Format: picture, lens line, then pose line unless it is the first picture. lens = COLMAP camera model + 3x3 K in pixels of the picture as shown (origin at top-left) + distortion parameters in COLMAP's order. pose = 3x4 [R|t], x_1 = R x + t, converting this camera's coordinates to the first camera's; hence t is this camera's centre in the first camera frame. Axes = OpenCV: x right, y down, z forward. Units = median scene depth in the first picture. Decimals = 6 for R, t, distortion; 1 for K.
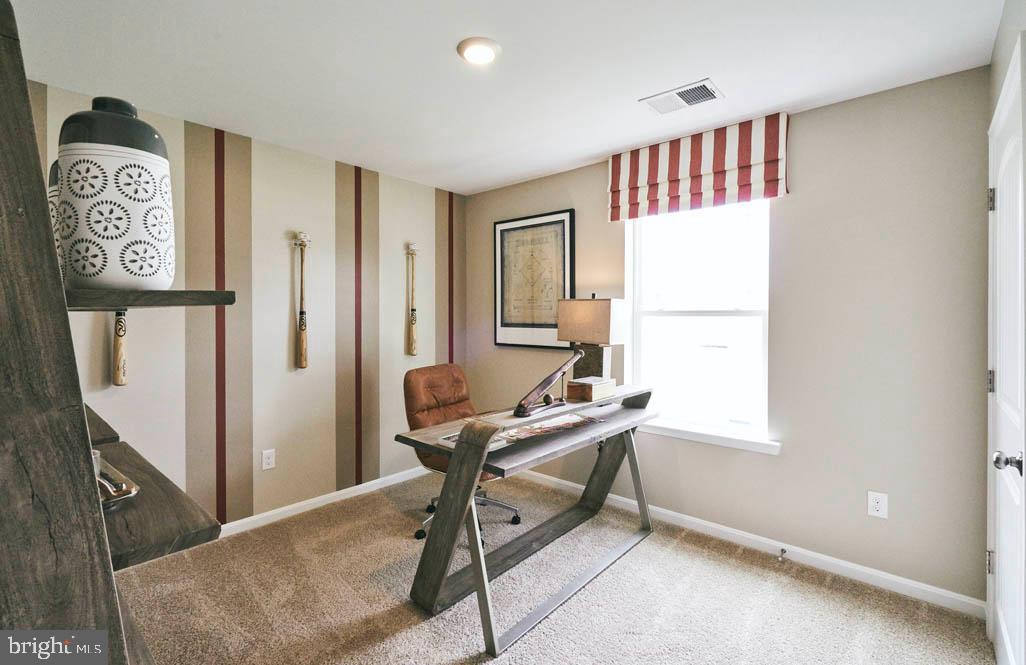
lens RADIAL K [[456.9, 0, 517.1], [0, 456.9, 316.2], [0, 0, 1]] dist [-0.001046, 0.000866]
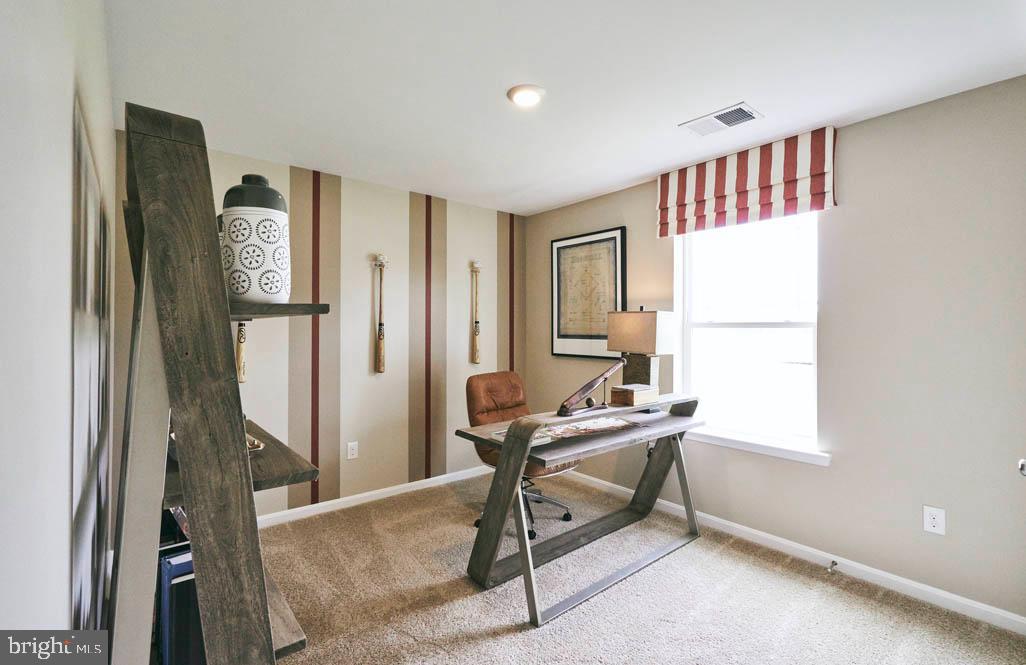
lens RADIAL K [[456.9, 0, 520.8], [0, 456.9, 323.6], [0, 0, 1]] dist [-0.001046, 0.000866]
pose [[0.988859, -0.000018, -0.148853, 0.054489], [-0.002220, 0.999887, -0.014866, 0.007789], [0.148836, 0.015031, 0.988748, -0.094213]]
